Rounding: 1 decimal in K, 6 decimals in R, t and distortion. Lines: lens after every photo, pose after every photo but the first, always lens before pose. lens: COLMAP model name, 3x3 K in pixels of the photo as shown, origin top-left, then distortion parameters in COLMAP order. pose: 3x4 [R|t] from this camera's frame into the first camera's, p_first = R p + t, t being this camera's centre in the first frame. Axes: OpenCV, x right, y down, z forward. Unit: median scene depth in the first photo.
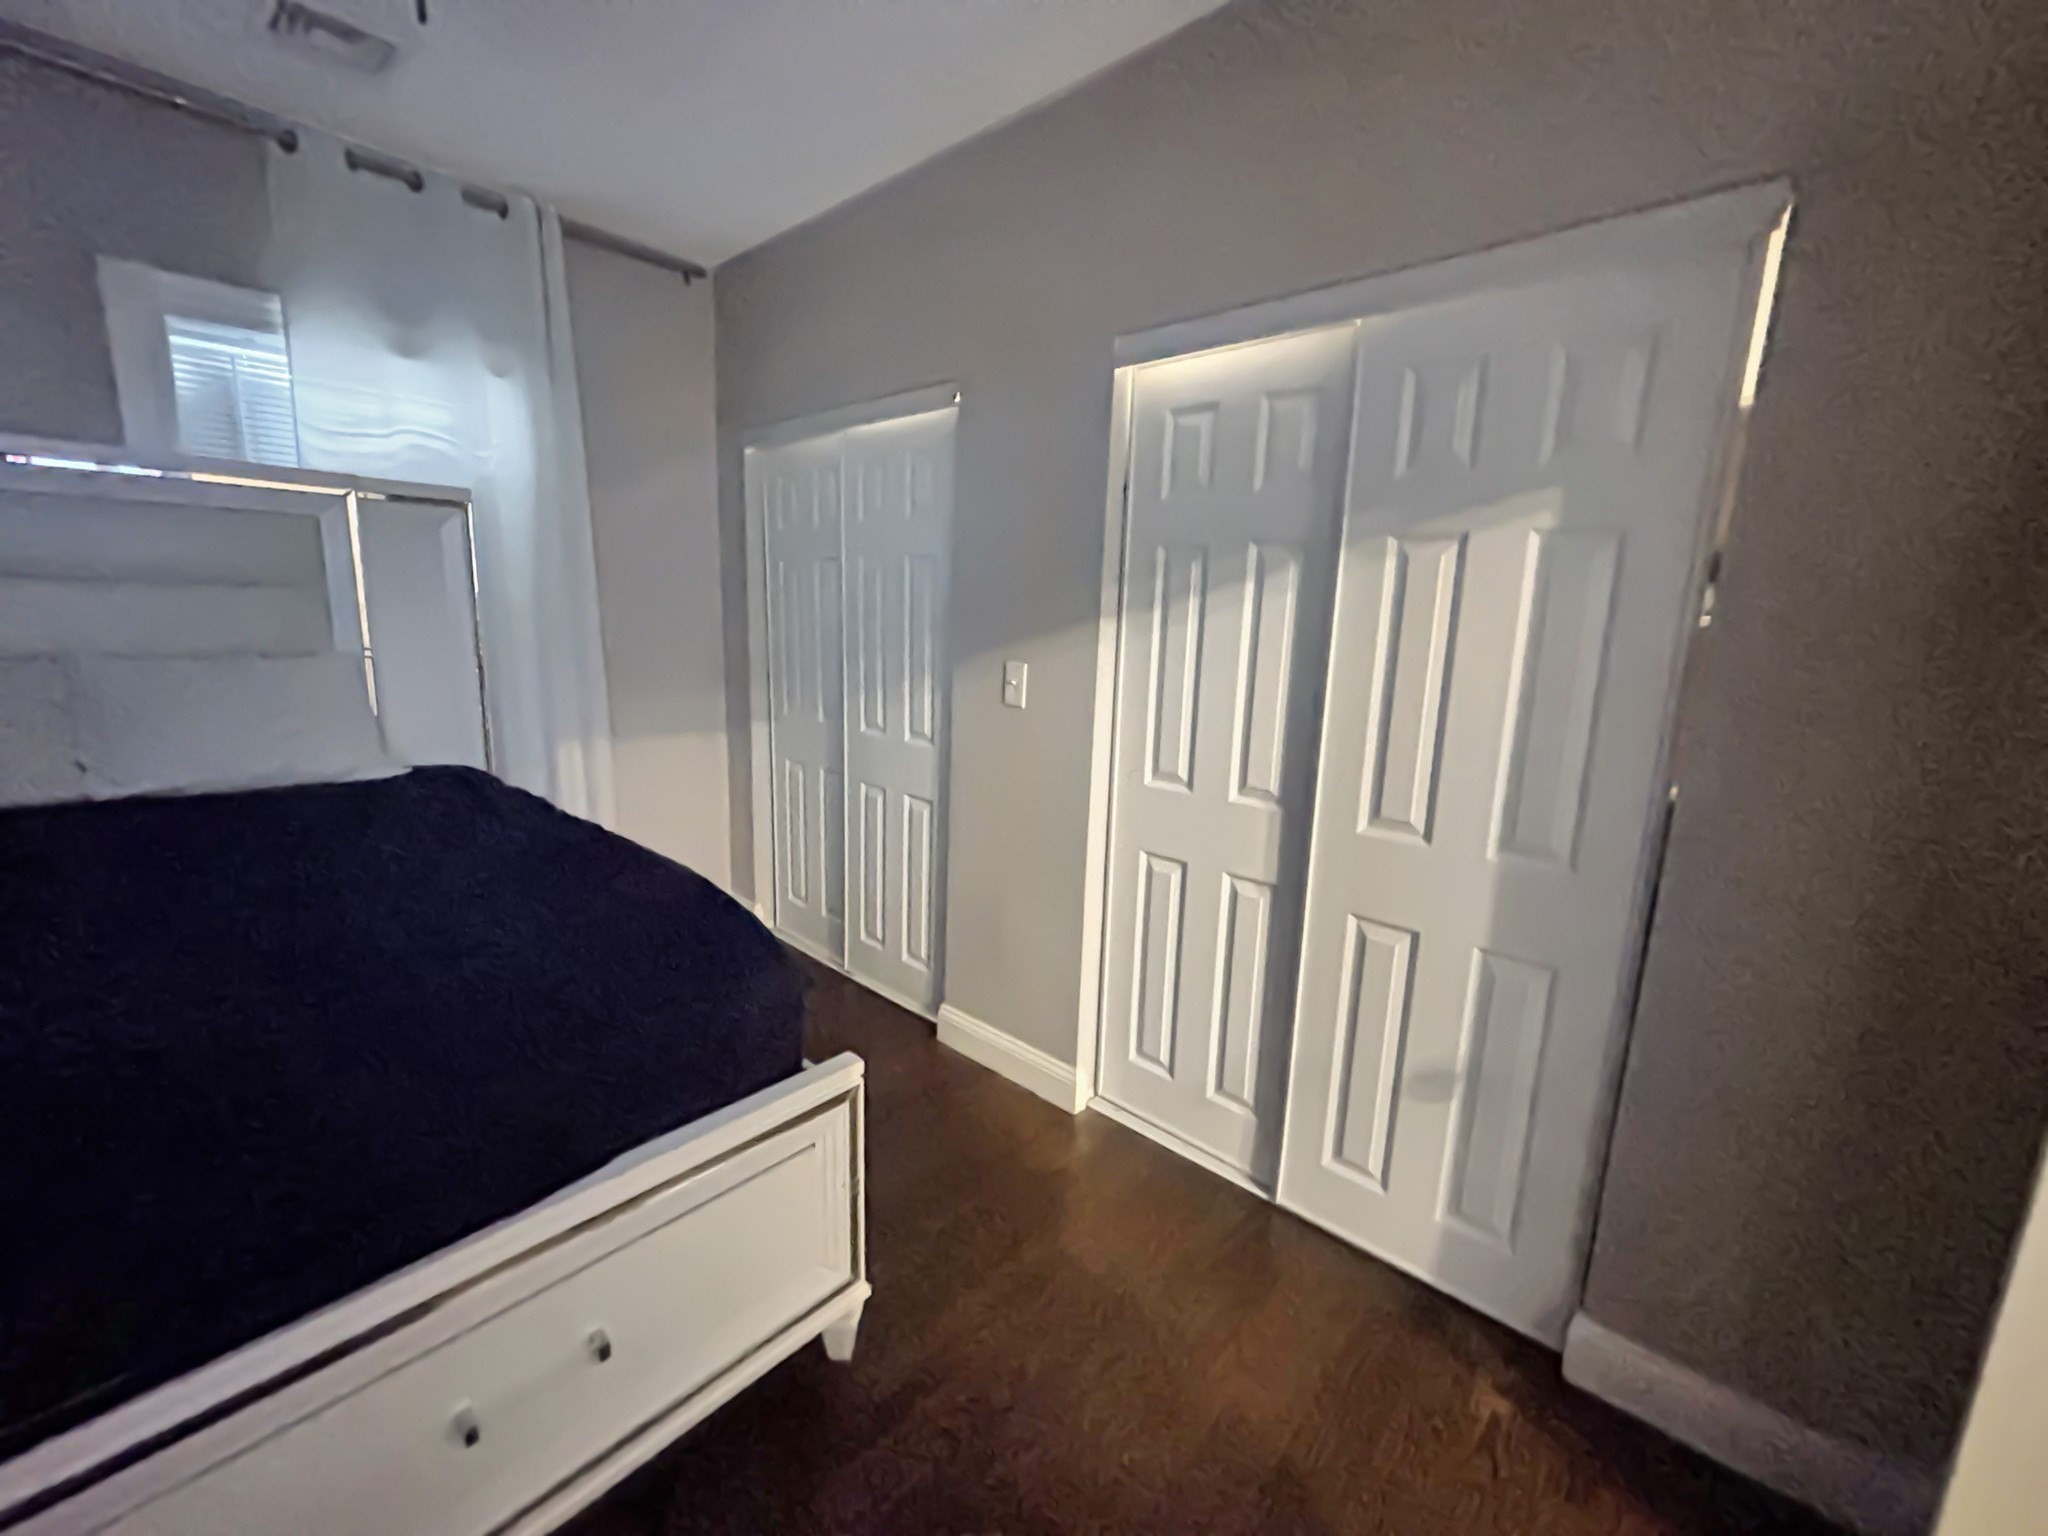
lens RADIAL K [[812.9, 0, 1020.2], [0, 812.9, 775.7], [0, 0, 1]] dist [-0.001816, -0.000254]
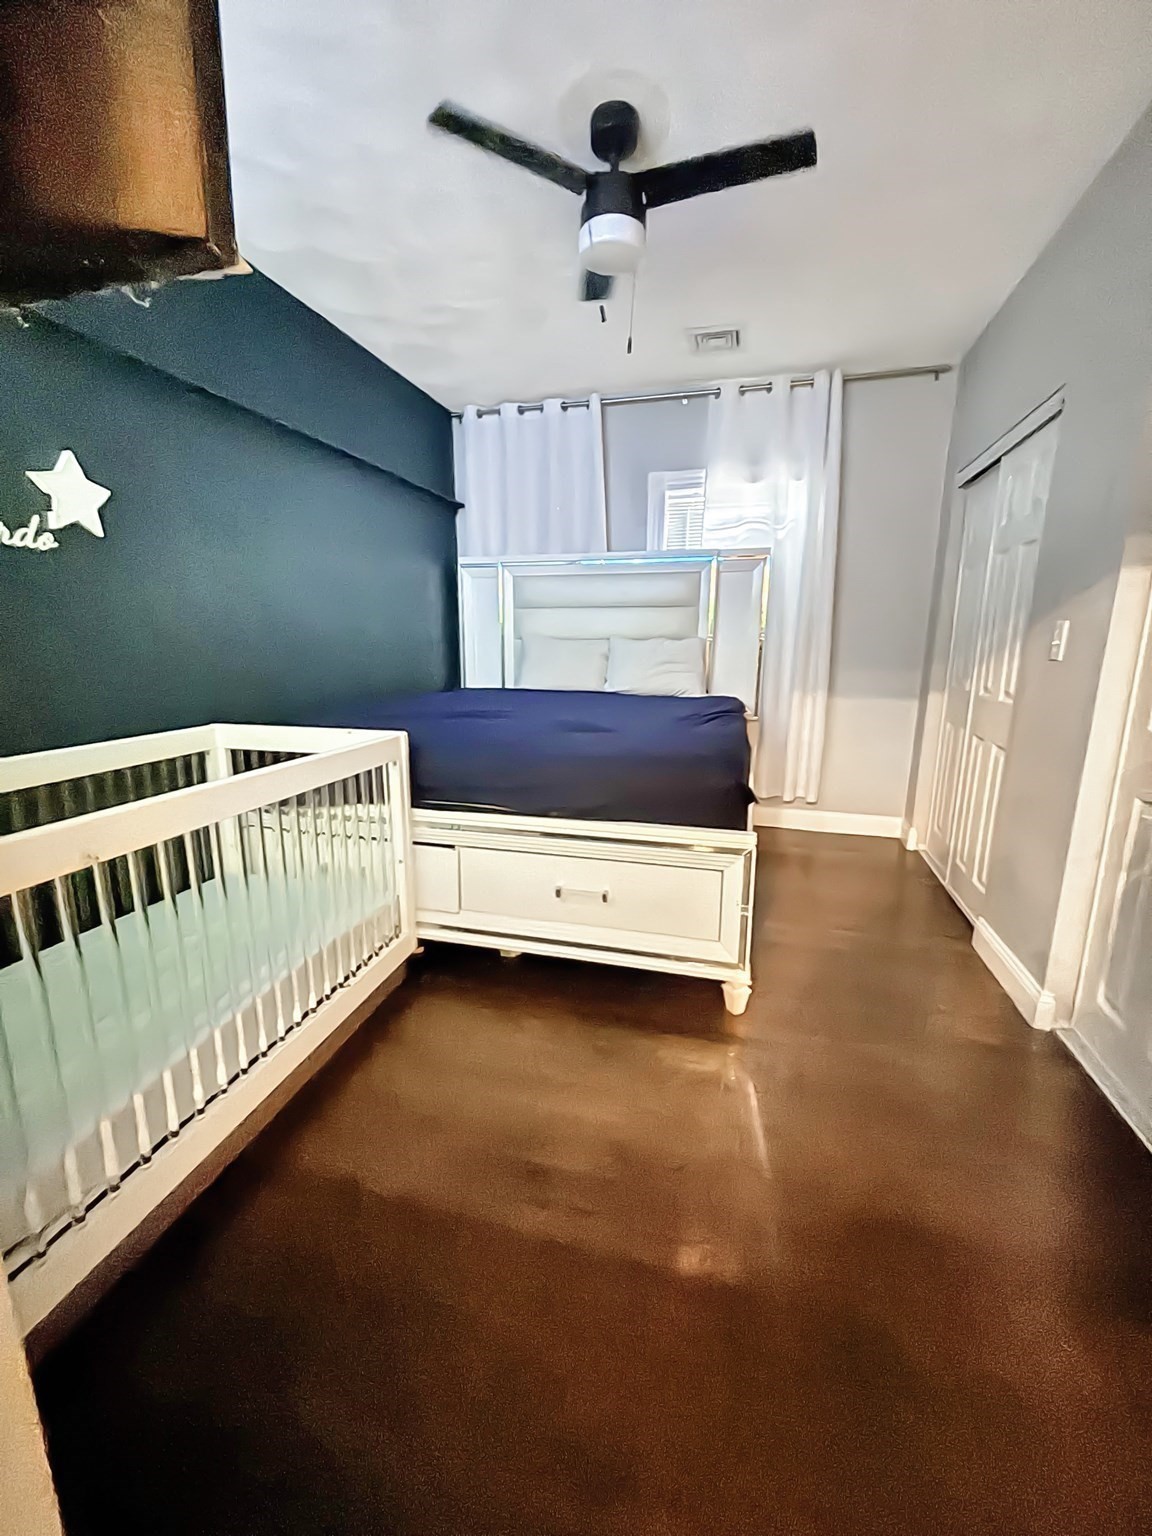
lens RADIAL K [[609.7, 0, 578.8], [0, 609.7, 760.6], [0, 0, 1]] dist [-0.001816, -0.000254]
pose [[0.473170, 0.144448, -0.869048, 0.396582], [-0.163506, 0.983727, 0.074485, 0.087109], [0.865665, 0.106850, 0.489088, 0.016229]]
